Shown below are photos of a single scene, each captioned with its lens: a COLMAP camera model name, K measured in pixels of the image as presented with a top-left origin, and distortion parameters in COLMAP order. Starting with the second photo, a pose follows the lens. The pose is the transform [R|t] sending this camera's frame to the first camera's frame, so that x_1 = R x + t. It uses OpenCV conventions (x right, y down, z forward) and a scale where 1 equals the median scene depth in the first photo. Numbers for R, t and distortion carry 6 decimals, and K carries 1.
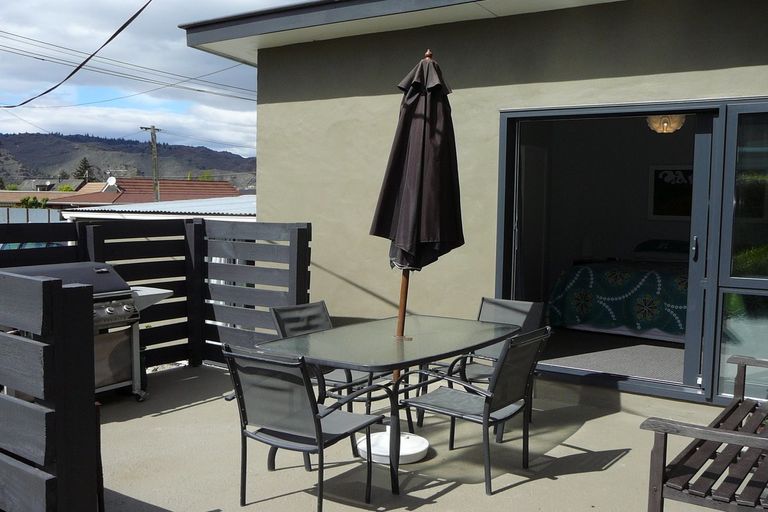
lens RADIAL K [[779.5, 0, 383.8], [0, 779.5, 256.6], [0, 0, 1]] dist [-0.016286, 0.000000]
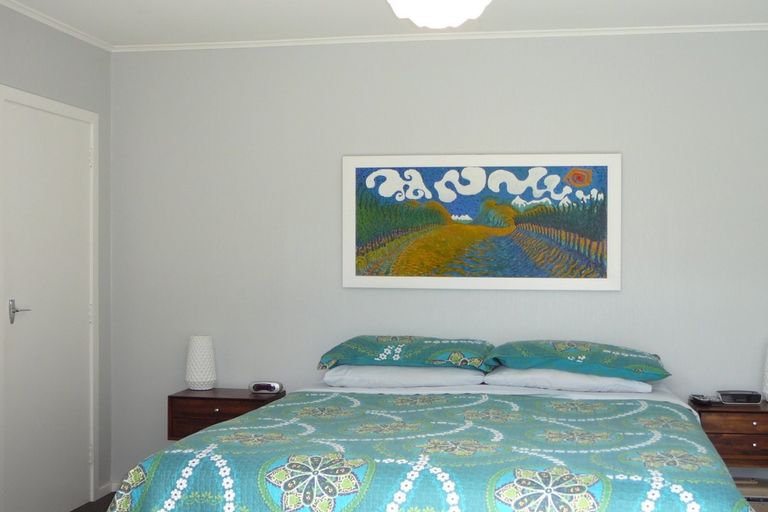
lens RADIAL K [[1091.1, 0, 383.8], [0, 1091.1, 256.4], [0, 0, 1]] dist [-0.016602, 0.000000]
pose [[0.908867, -0.021911, 0.416511, 0.119382], [0.051591, 0.996856, -0.060134, -0.028890], [-0.413884, 0.076142, 0.907140, 0.473853]]
